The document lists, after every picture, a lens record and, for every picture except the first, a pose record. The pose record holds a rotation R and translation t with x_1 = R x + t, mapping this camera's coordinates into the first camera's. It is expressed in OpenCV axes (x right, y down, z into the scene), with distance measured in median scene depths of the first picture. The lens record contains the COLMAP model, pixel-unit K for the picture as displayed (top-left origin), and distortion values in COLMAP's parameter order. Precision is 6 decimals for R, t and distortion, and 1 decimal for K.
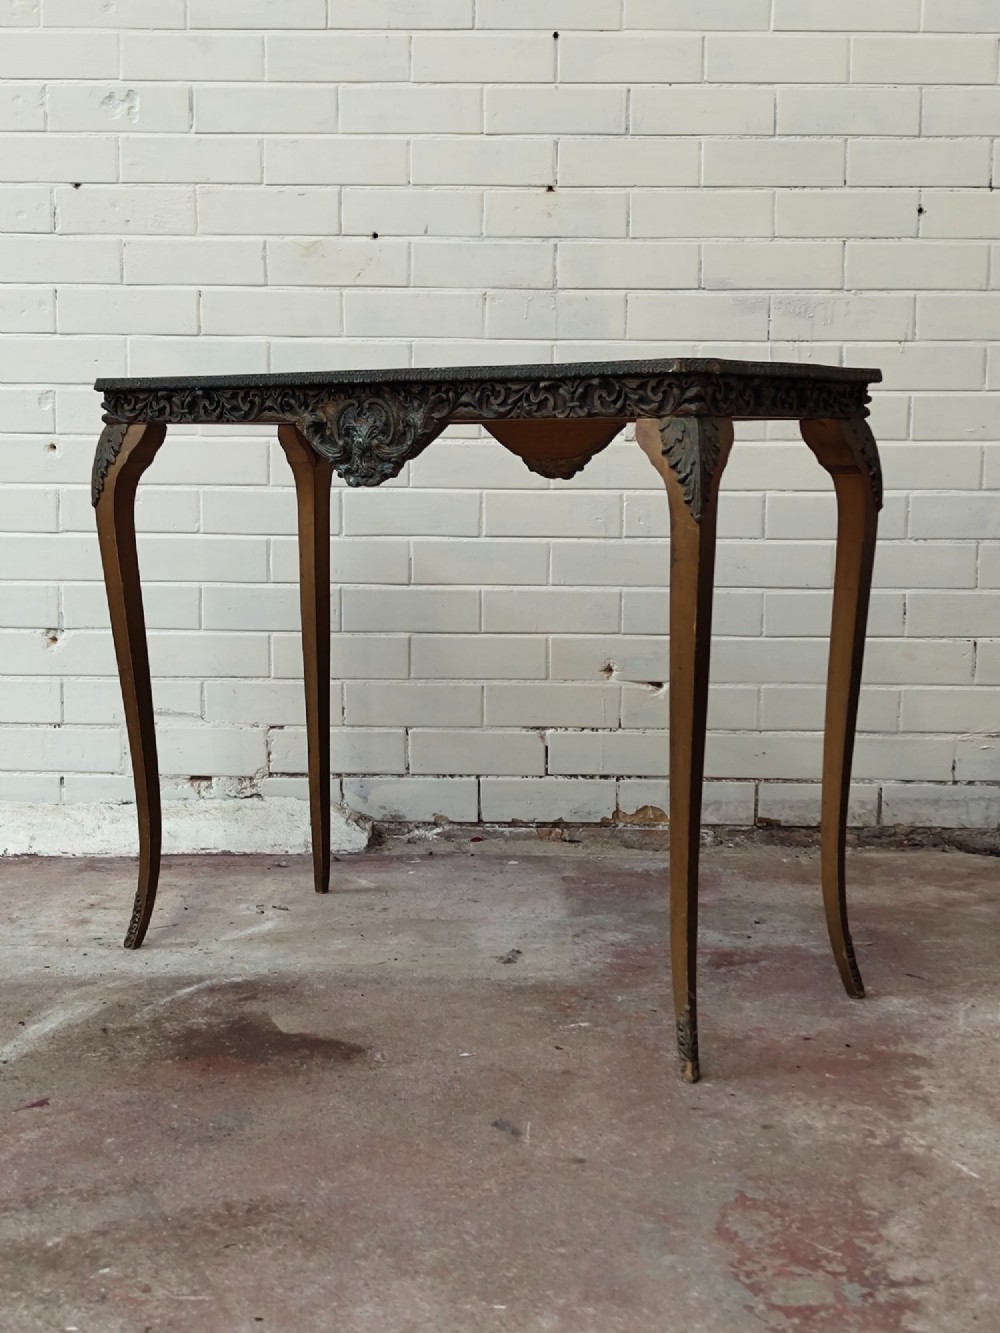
lens RADIAL K [[1876.9, 0, 500.0], [0, 1876.9, 666.5], [0, 0, 1]] dist [0.151600, -0.677852]
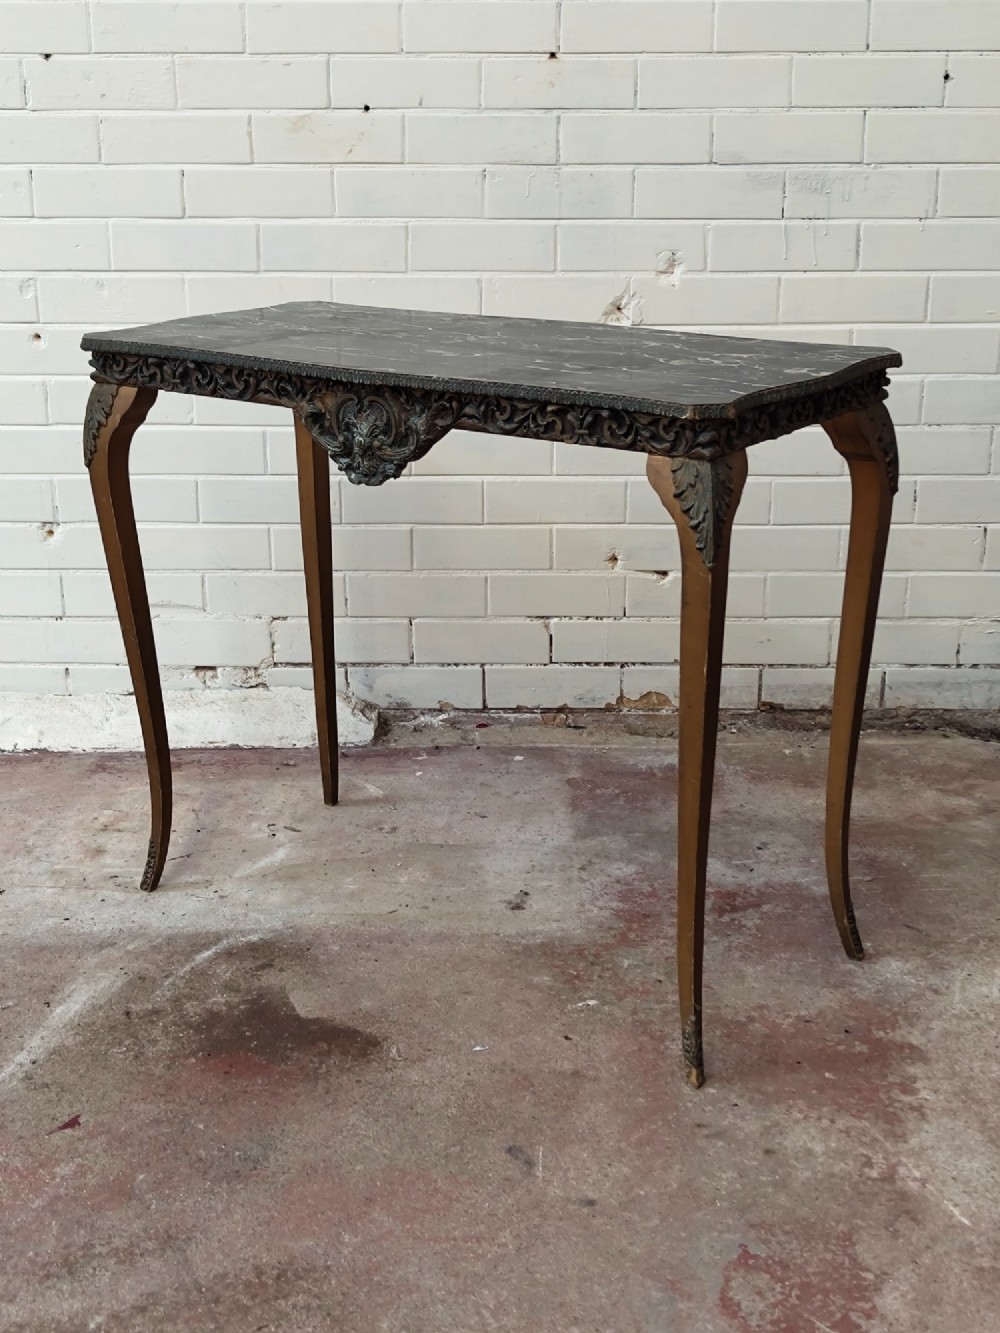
lens RADIAL K [[1877.0, 0, 501.3], [0, 1877.0, 697.6], [0, 0, 1]] dist [0.153342, -0.673105]
pose [[0.999946, -0.010288, 0.001457, -0.003500], [0.009762, 0.978193, 0.207469, -0.137195], [-0.003560, -0.207443, 0.978241, 0.018149]]
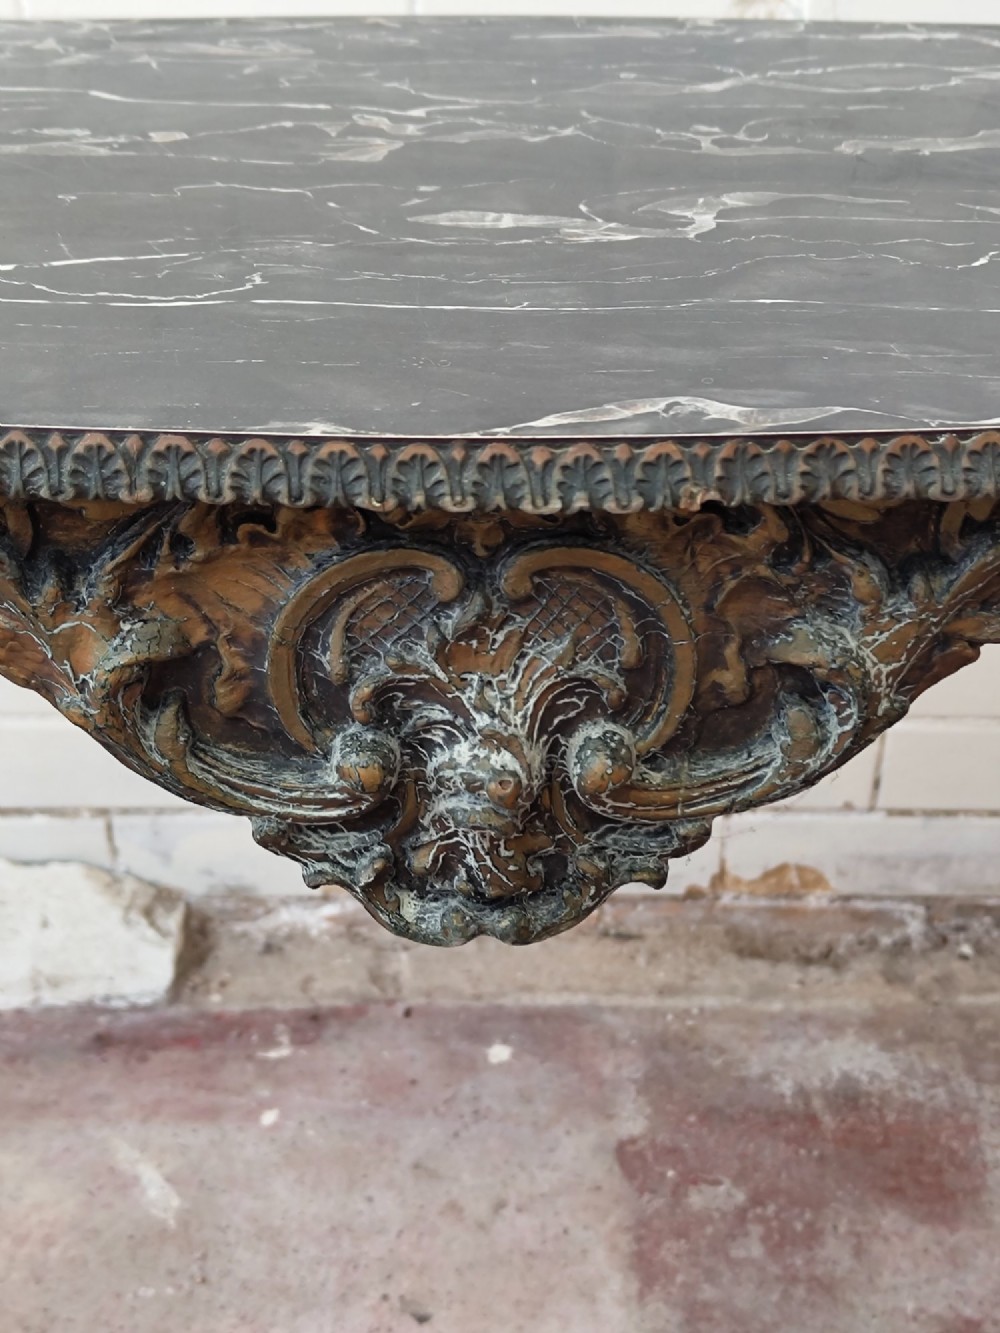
lens RADIAL K [[1877.0, 0, 501.3], [0, 1877.0, 697.6], [0, 0, 1]] dist [0.153342, -0.673105]
pose [[0.999155, -0.010479, 0.039740, -0.009466], [-0.005929, 0.920089, 0.391663, -0.147964], [-0.040669, -0.391568, 0.919250, 0.621558]]
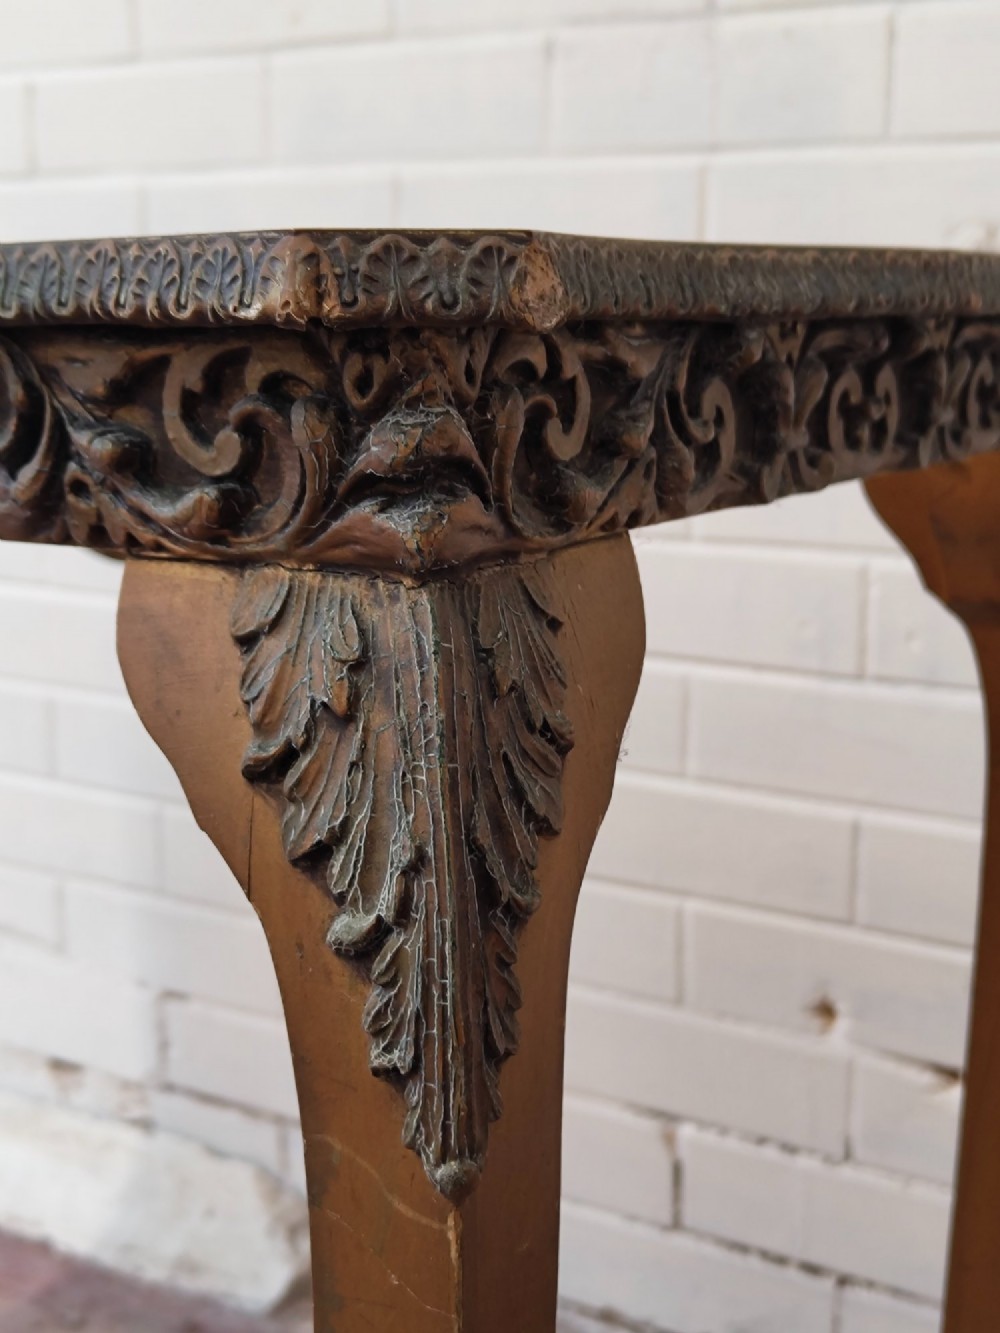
lens RADIAL K [[1907.0, 0, 493.2], [0, 1907.0, 662.2], [0, 0, 1]] dist [0.151261, -0.854891]
pose [[0.852566, 0.091293, -0.514584, 0.202429], [-0.055207, 0.994848, 0.085029, -0.102805], [0.519695, -0.044084, 0.853214, 0.651846]]
